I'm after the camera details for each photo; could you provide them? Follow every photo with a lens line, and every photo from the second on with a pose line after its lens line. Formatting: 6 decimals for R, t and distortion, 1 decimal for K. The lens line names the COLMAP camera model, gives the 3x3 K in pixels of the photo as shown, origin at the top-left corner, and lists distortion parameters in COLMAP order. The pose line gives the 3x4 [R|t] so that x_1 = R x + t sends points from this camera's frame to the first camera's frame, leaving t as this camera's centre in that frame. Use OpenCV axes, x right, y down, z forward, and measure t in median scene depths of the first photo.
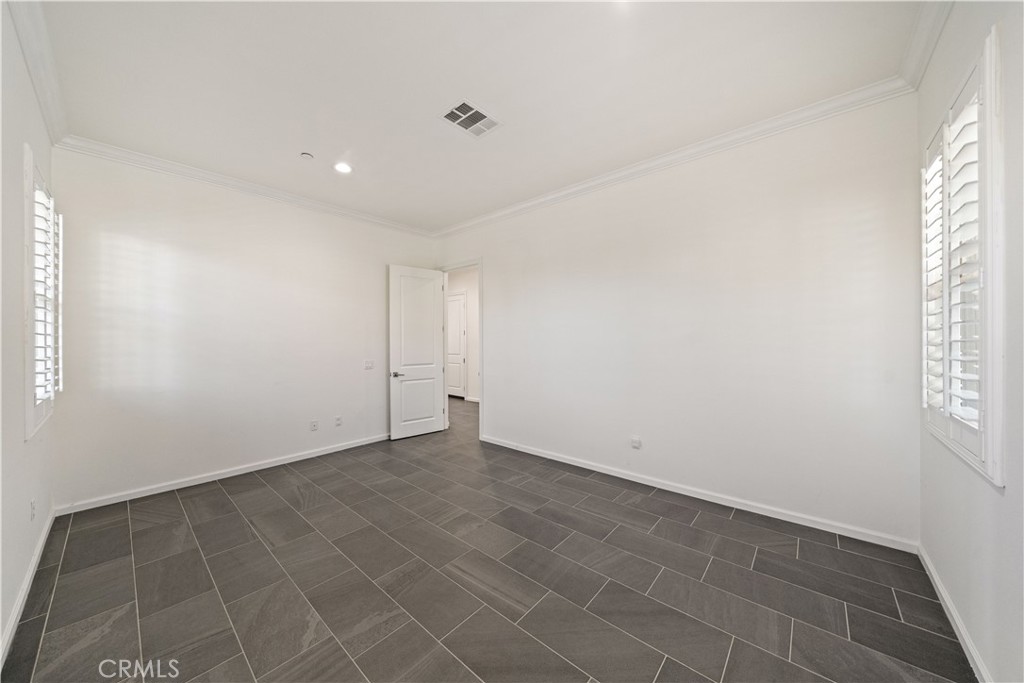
lens RADIAL K [[352.1, 0, 512.1], [0, 352.1, 339.9], [0, 0, 1]] dist [-0.003214, -0.000111]
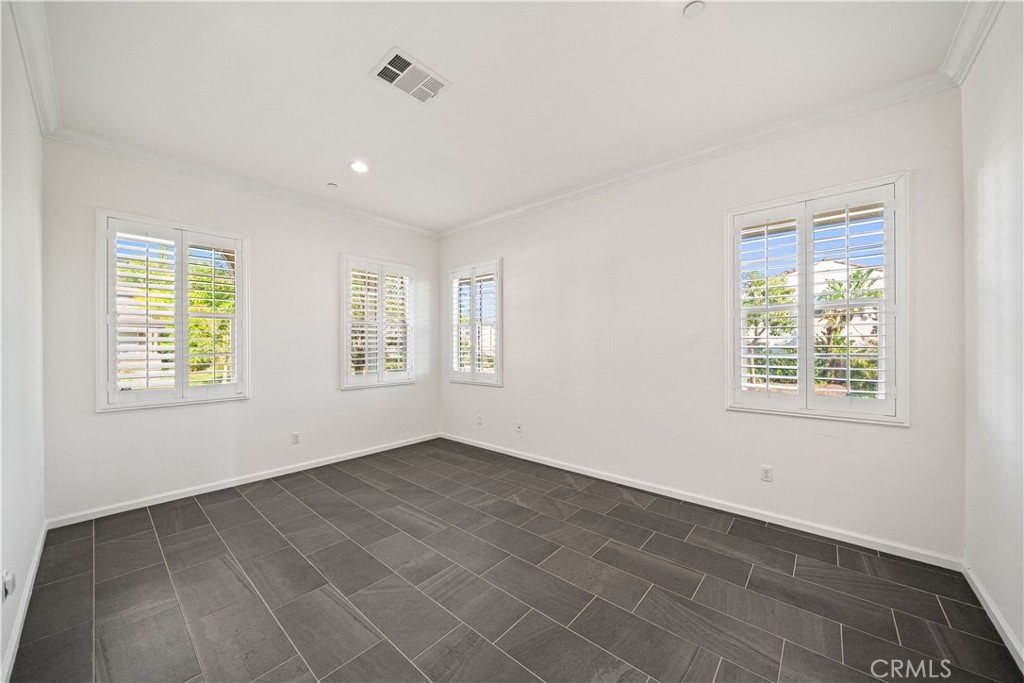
lens RADIAL K [[371.2, 0, 510.7], [0, 371.2, 346.3], [0, 0, 1]] dist [-0.002633, -0.000235]
pose [[-0.999925, 0.010207, 0.006699, -0.410291], [0.010213, 0.999947, 0.000887, 0.007233], [-0.006690, 0.000956, -0.999977, 2.180036]]
